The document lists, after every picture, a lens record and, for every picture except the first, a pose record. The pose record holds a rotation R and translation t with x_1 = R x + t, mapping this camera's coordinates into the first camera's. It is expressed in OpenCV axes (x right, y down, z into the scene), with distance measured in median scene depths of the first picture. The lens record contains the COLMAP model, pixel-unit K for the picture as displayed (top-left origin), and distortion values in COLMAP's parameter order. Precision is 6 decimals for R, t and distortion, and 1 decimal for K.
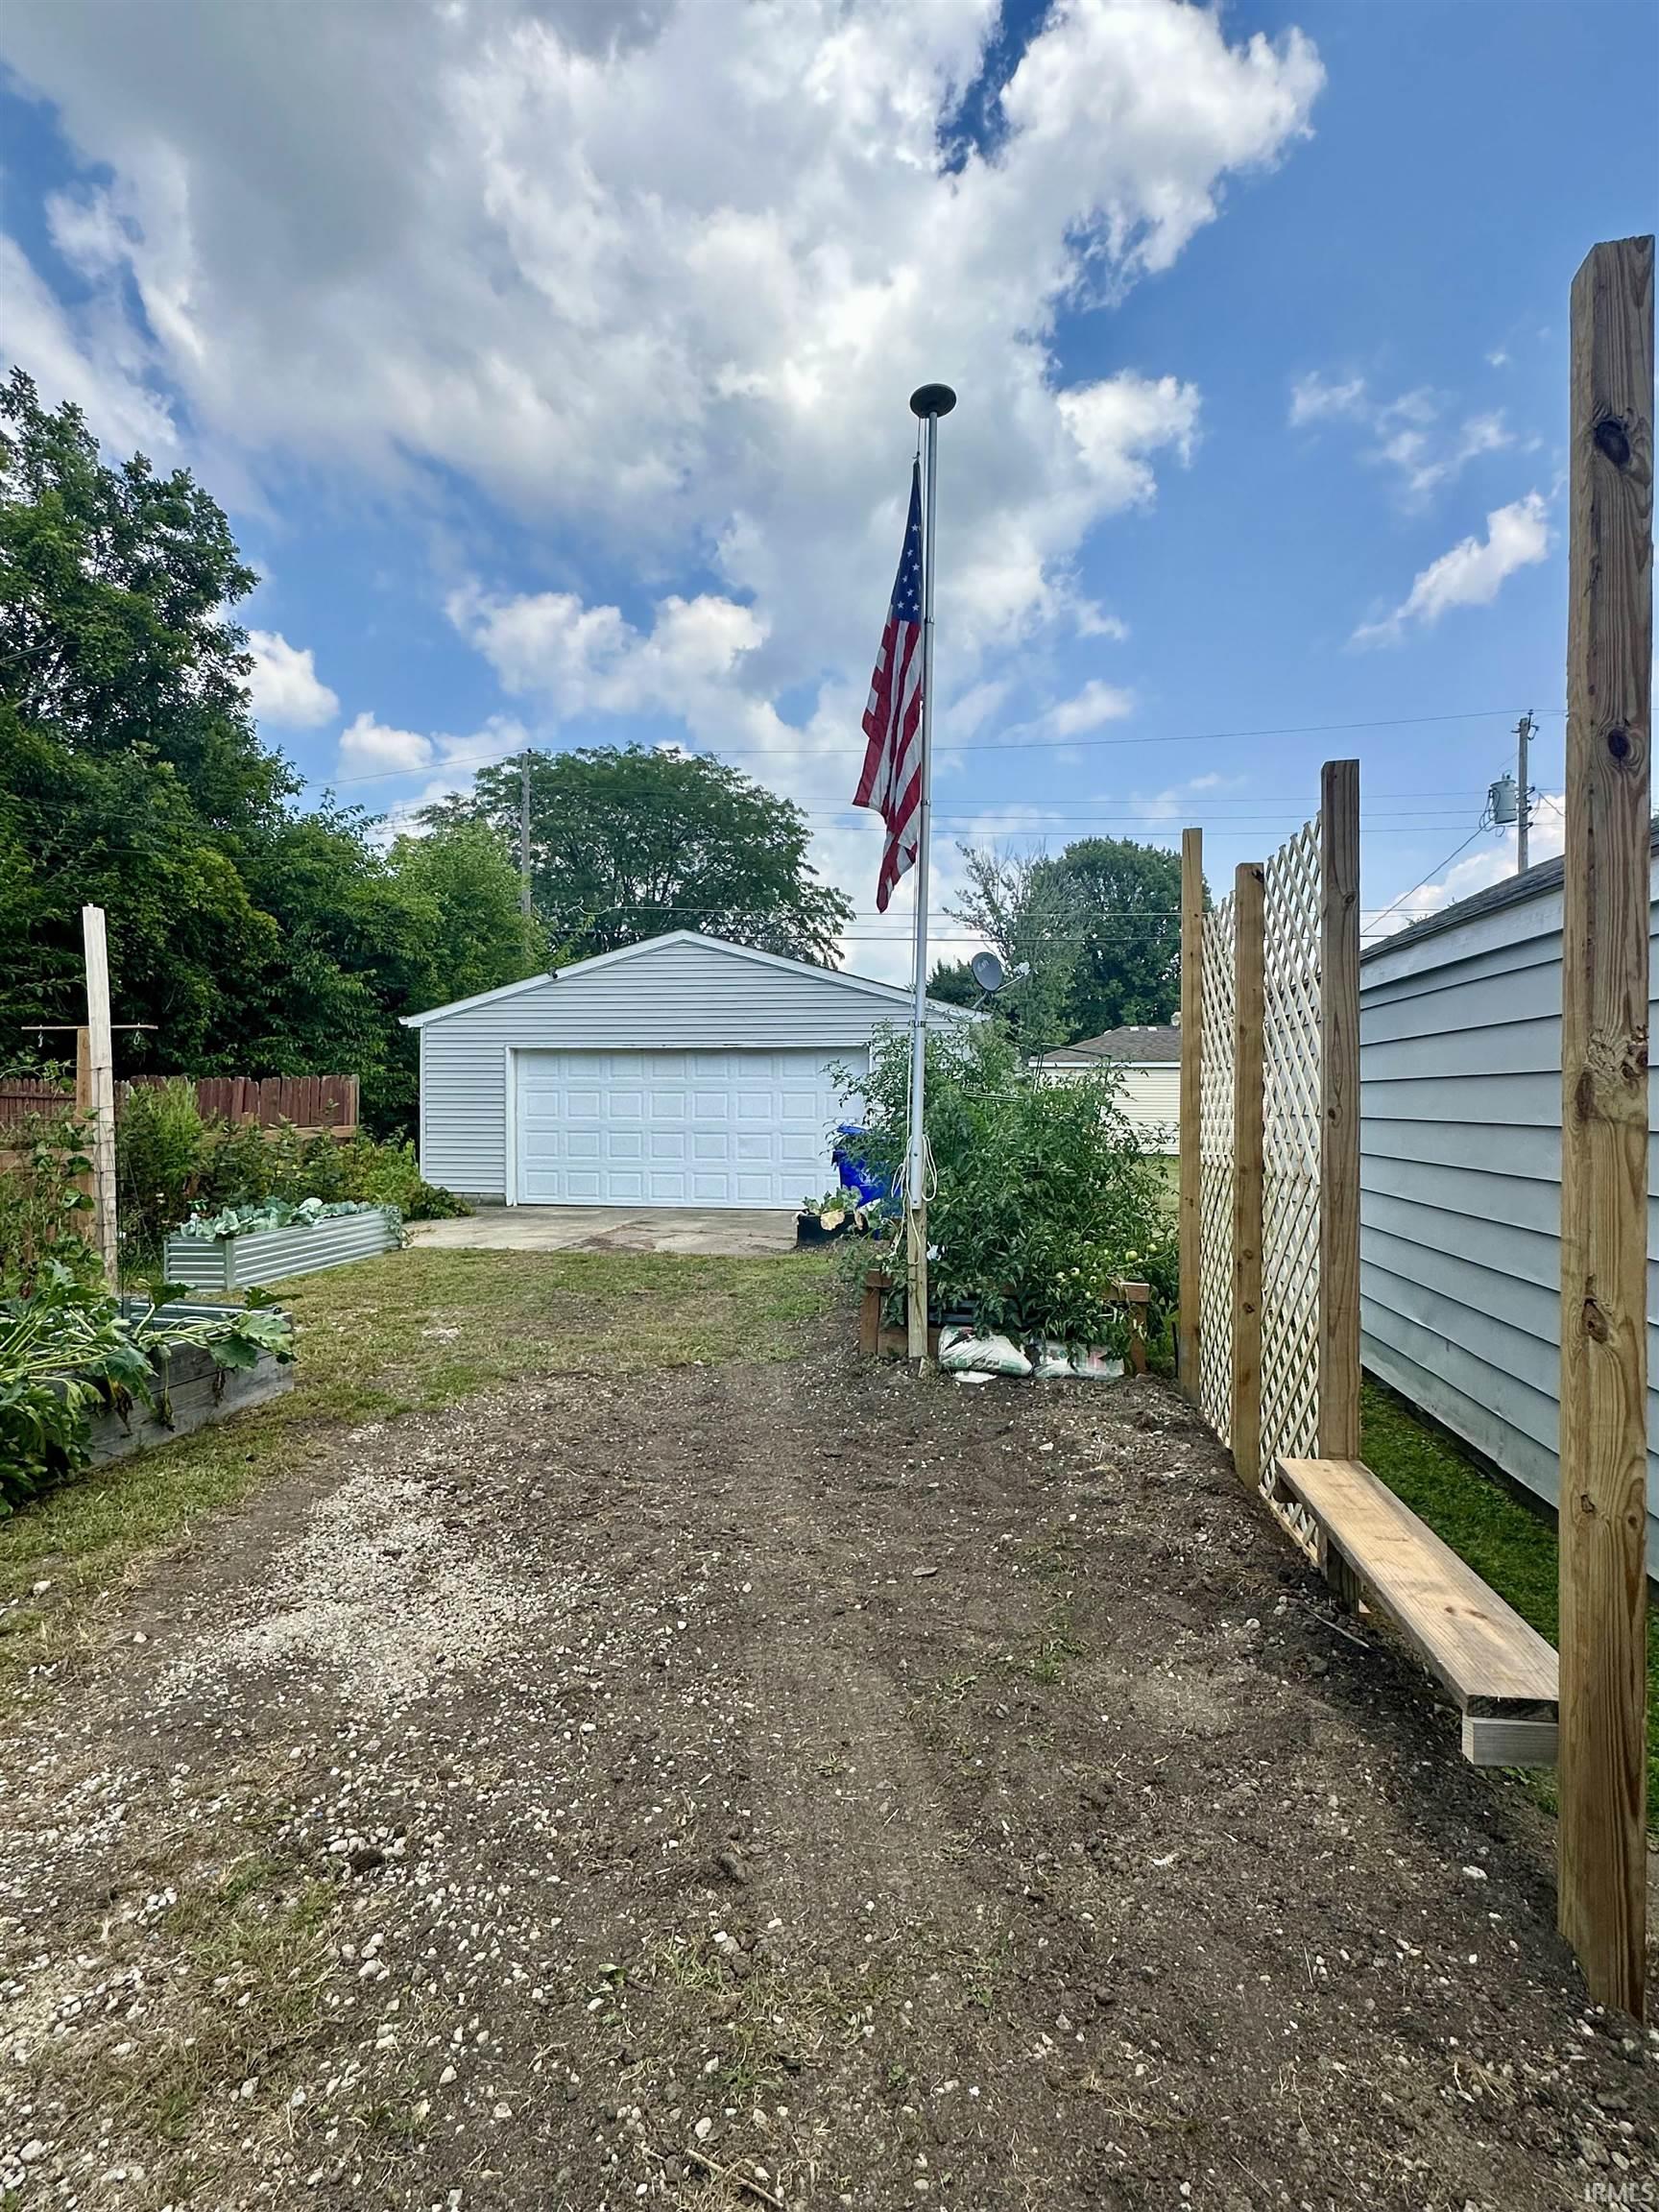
lens RADIAL K [[1092.1, 0, 837.0], [0, 1092.1, 1087.9], [0, 0, 1]] dist [-0.001228, 0.002015]
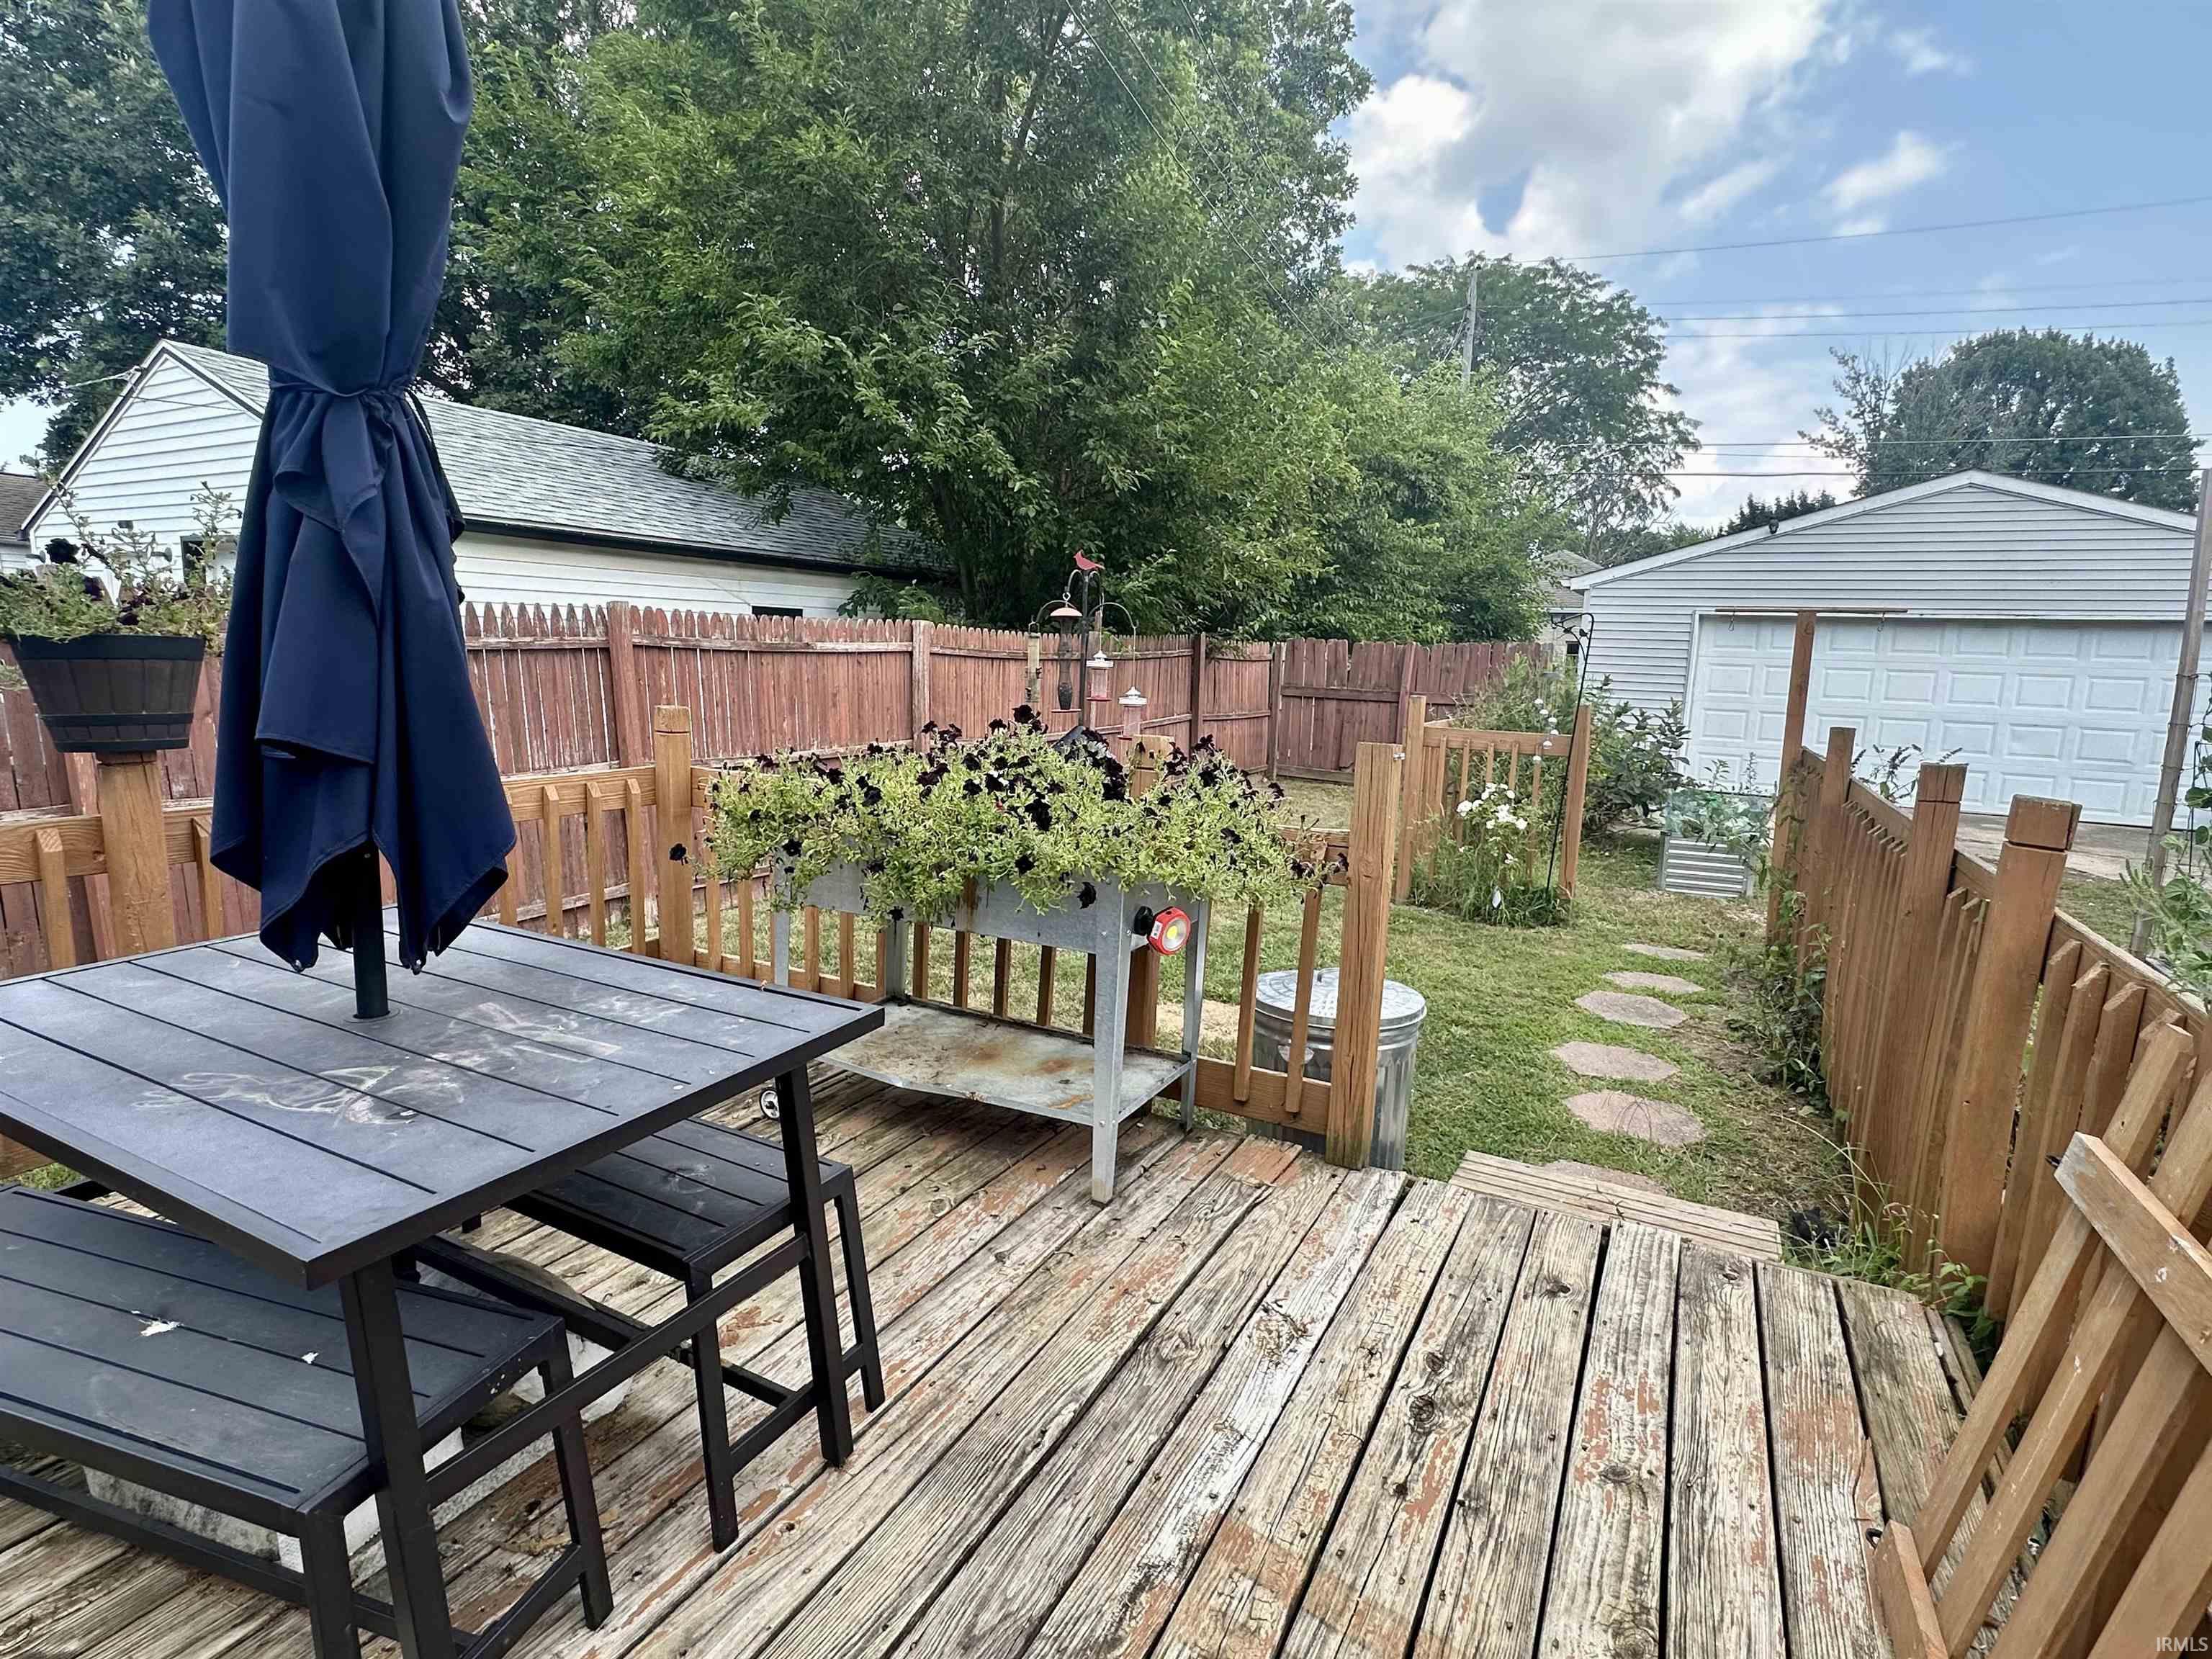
lens RADIAL K [[1092.1, 0, 1097.2], [0, 1092.1, 817.9], [0, 0, 1]] dist [-0.001228, 0.002015]
pose [[0.936571, 0.079837, -0.341262, -0.120408], [-0.022435, 0.985369, 0.168952, -0.003548], [0.349758, -0.150580, 0.924659, -0.004421]]
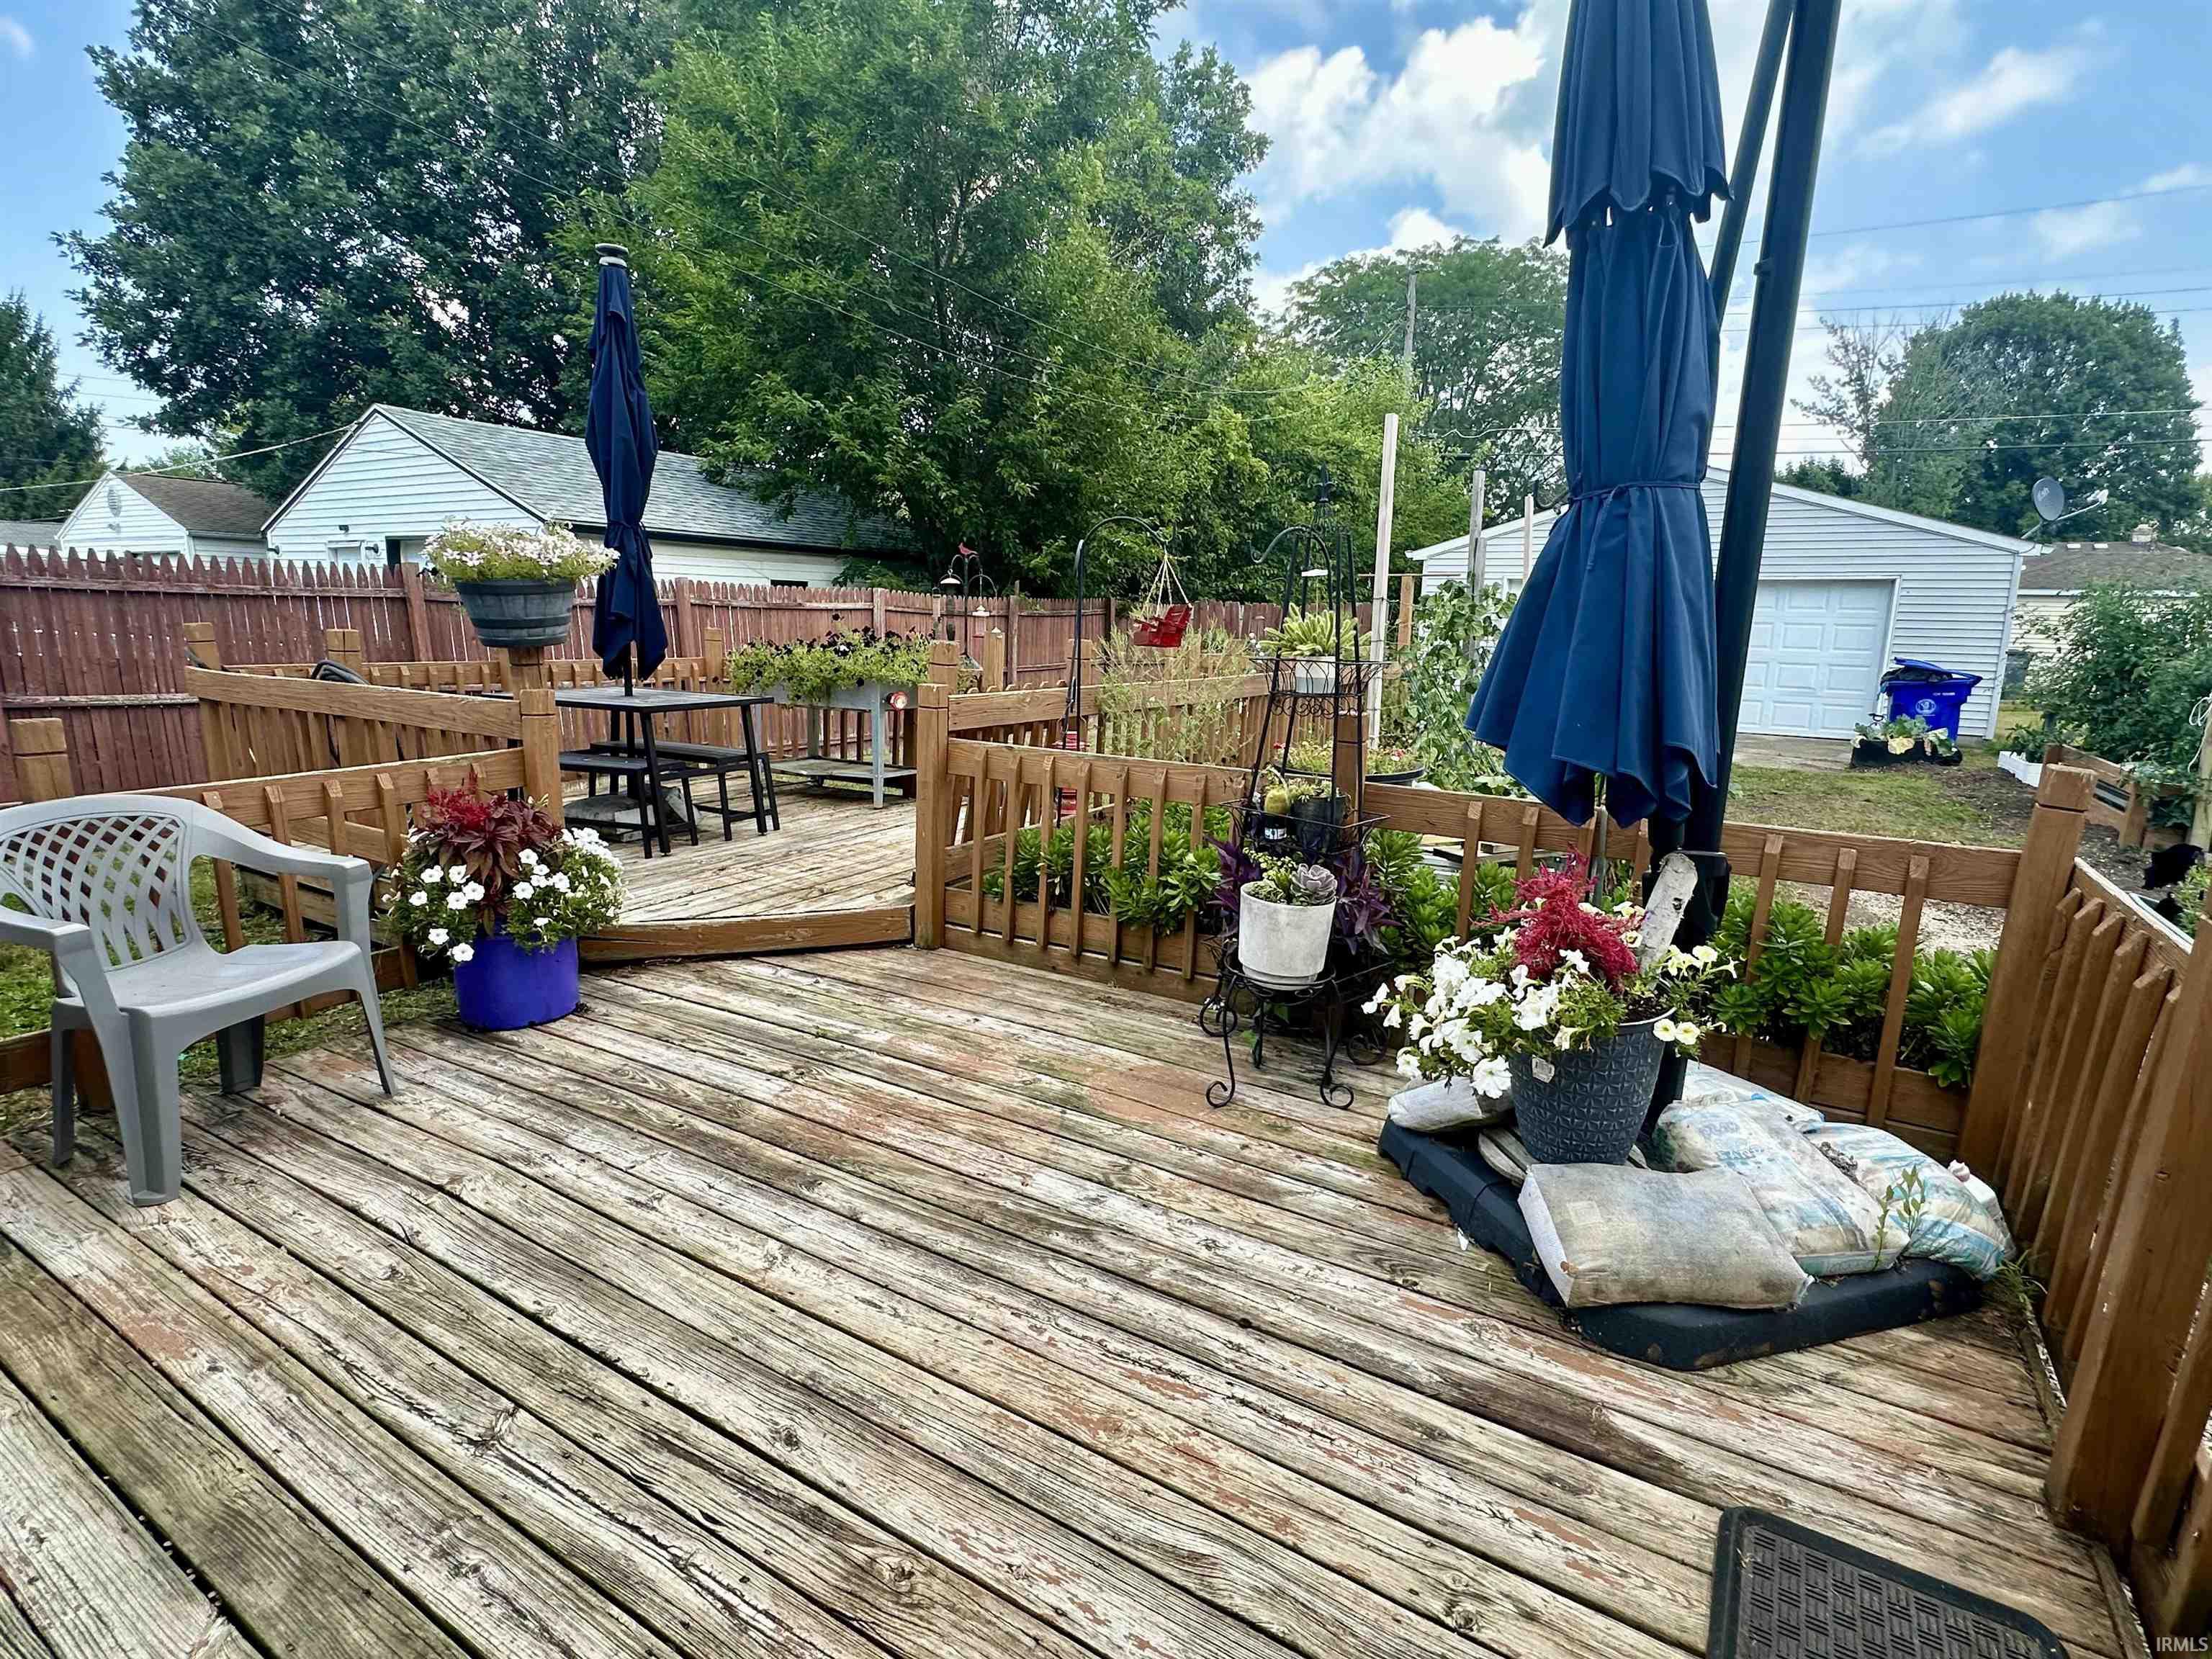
lens RADIAL K [[1092.1, 0, 1100.2], [0, 1092.1, 837.4], [0, 0, 1]] dist [-0.001228, 0.002015]
pose [[0.923089, 0.092642, -0.373262, -0.065372], [-0.013104, 0.977566, 0.210223, -0.002053], [0.384364, -0.189163, 0.903594, -0.065518]]
